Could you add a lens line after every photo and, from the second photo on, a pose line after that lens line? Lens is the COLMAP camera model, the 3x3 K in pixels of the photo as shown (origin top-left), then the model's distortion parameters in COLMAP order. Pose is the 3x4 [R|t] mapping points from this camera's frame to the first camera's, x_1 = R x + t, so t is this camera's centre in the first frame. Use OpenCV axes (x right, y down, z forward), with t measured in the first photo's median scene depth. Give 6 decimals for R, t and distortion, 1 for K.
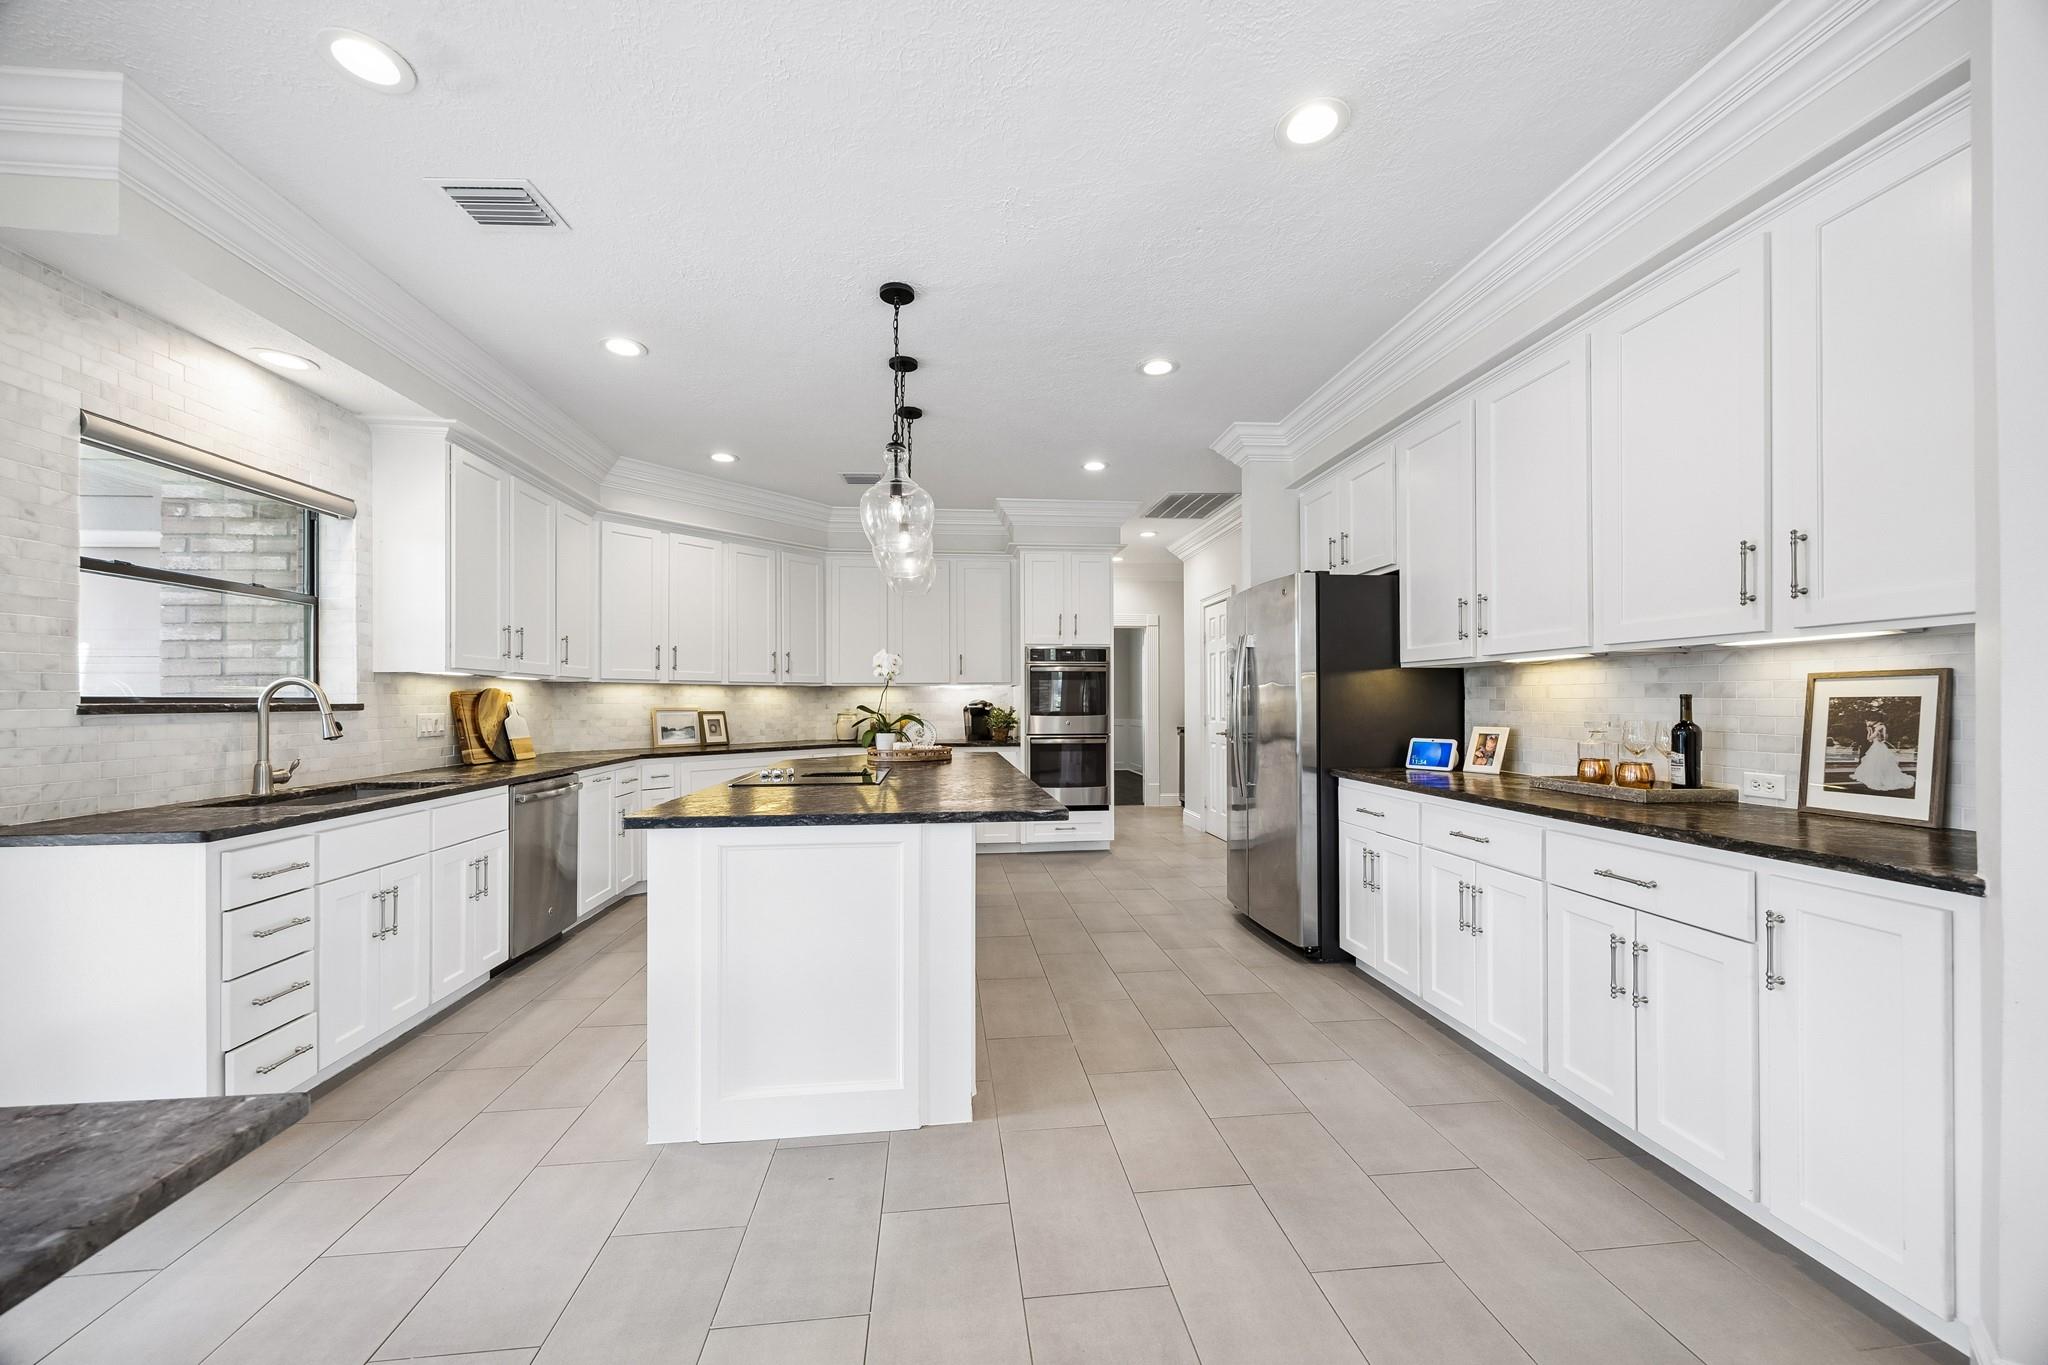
lens RADIAL K [[786.5, 0, 1026.3], [0, 786.5, 699.8], [0, 0, 1]] dist [-0.002574, 0.000286]
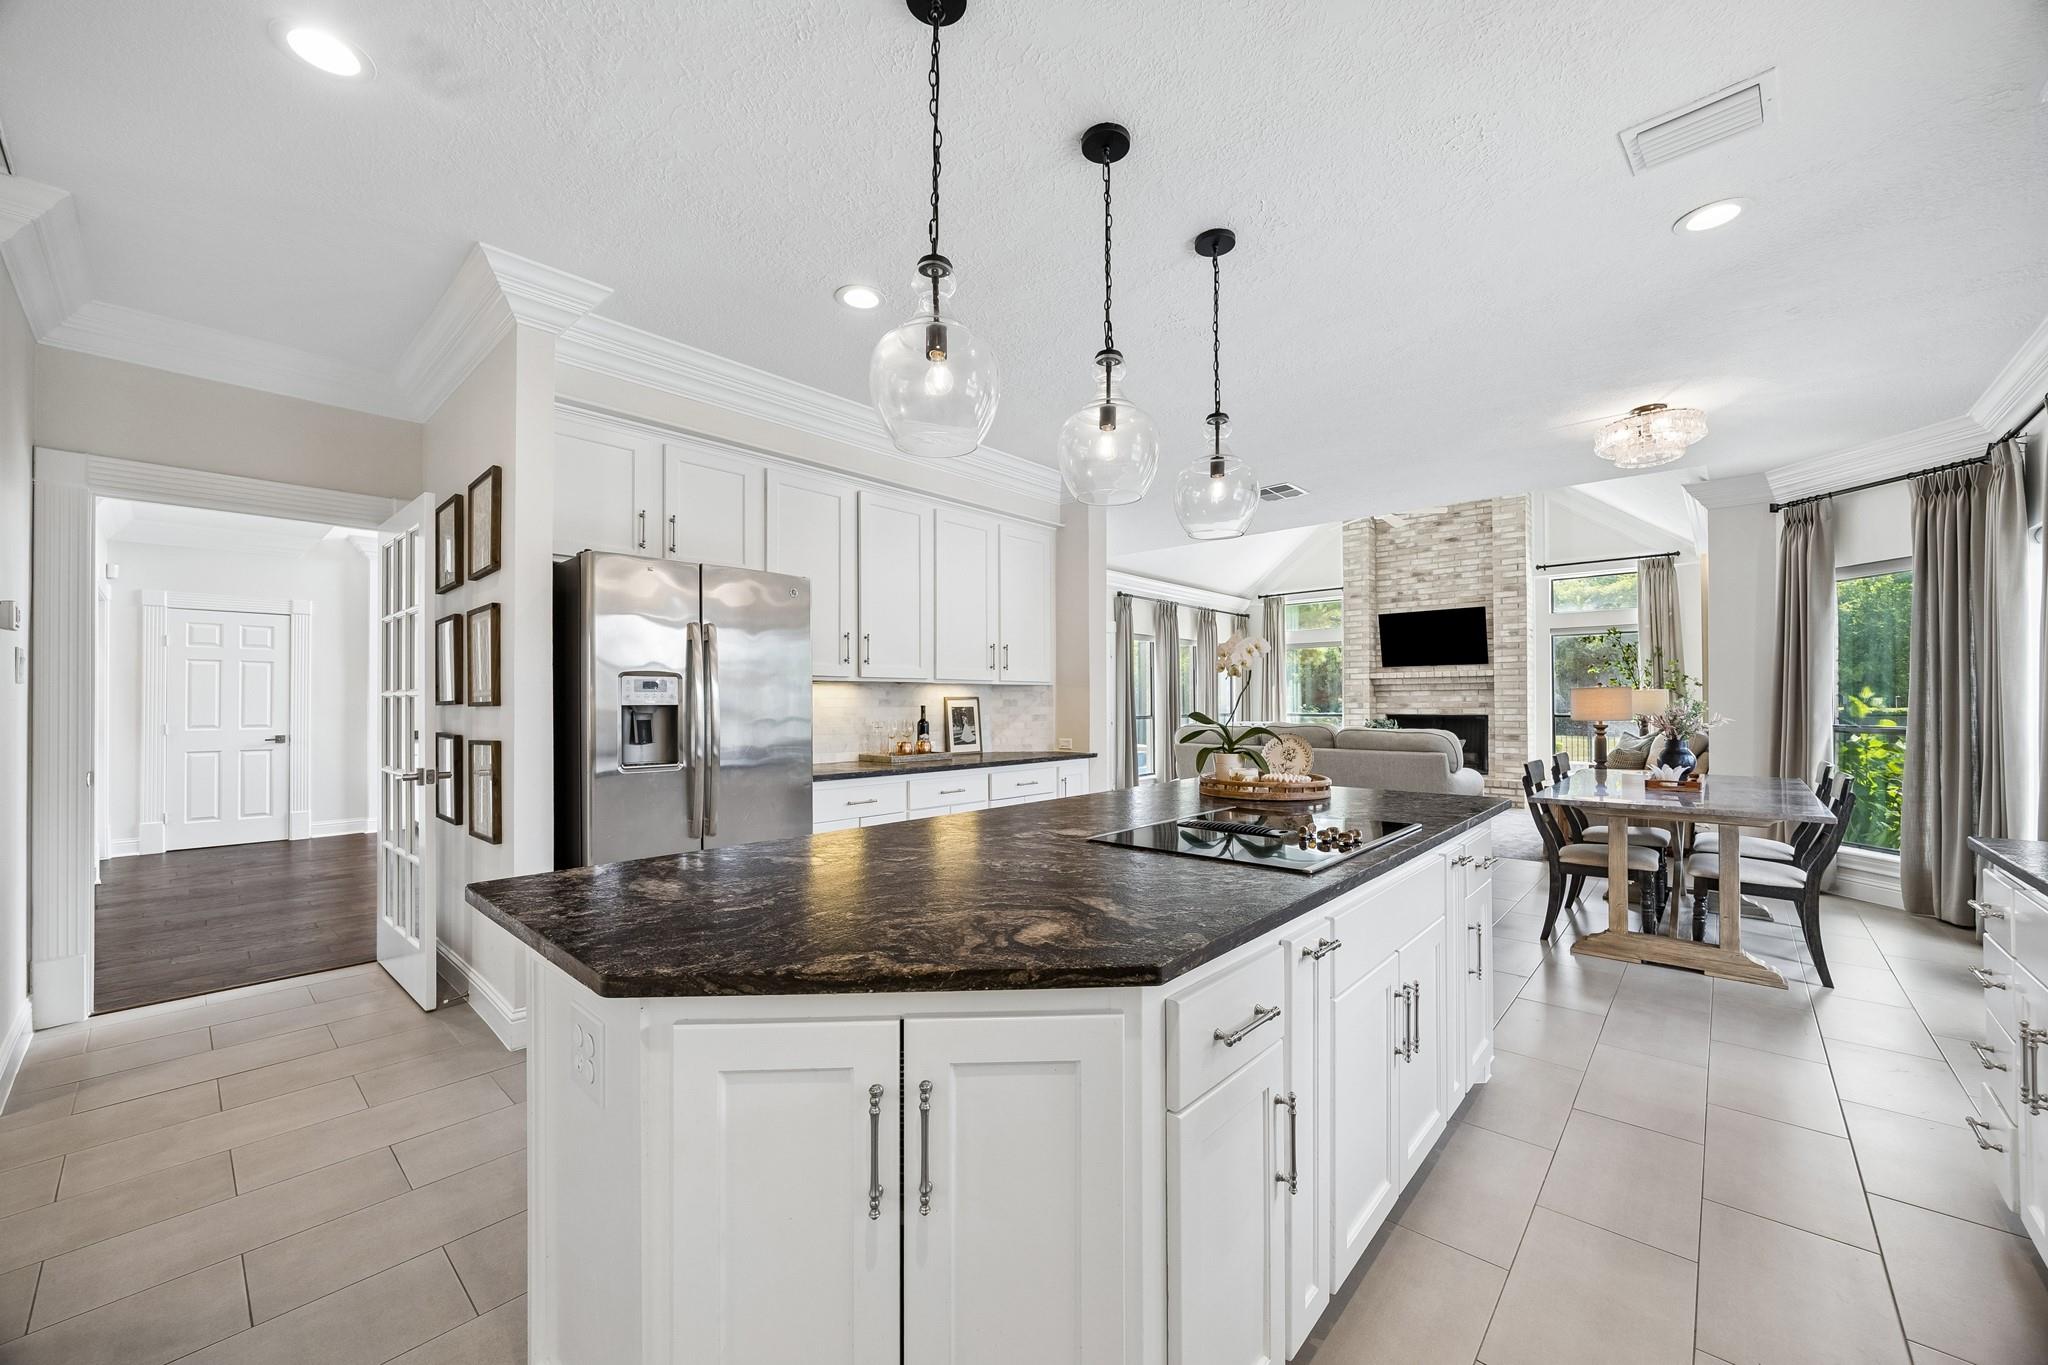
lens RADIAL K [[786.5, 0, 1034.4], [0, 786.5, 699.7], [0, 0, 1]] dist [-0.002574, 0.000286]
pose [[-0.671609, 0.006787, 0.740874, -0.576751], [0.000650, 0.999963, -0.008571, -0.002448], [-0.740905, -0.005275, -0.671589, 1.495755]]
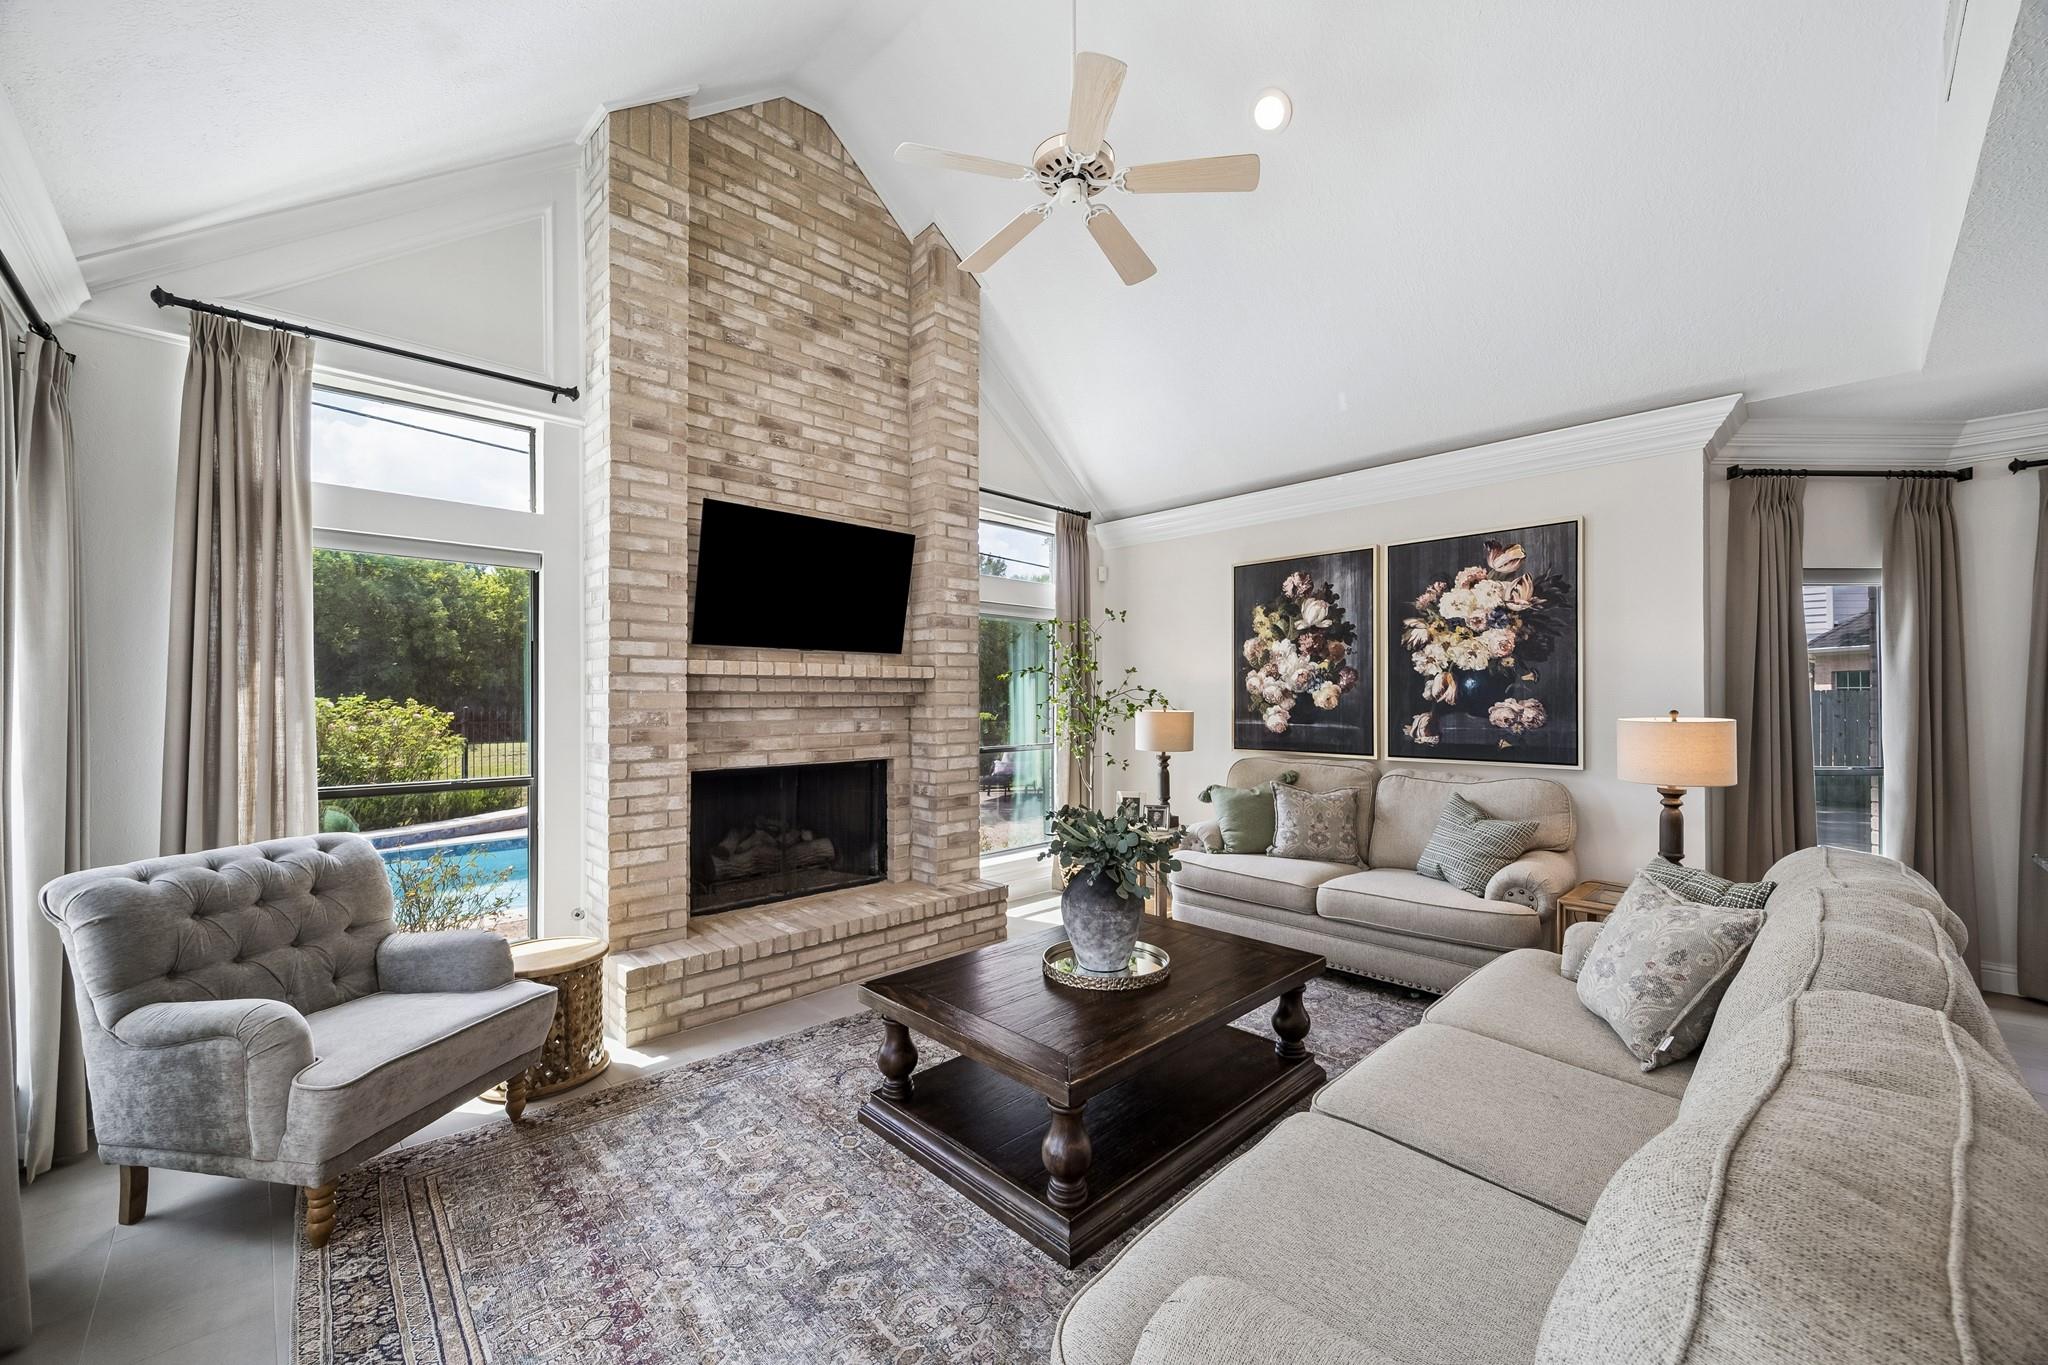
lens RADIAL K [[786.5, 0, 1033.4], [0, 786.5, 690.7], [0, 0, 1]] dist [-0.002574, 0.000286]
pose [[-0.786215, -0.002892, -0.617946, 1.085049], [0.006308, 0.999899, -0.012706, -0.071325], [0.617921, -0.013888, -0.786117, -0.378981]]
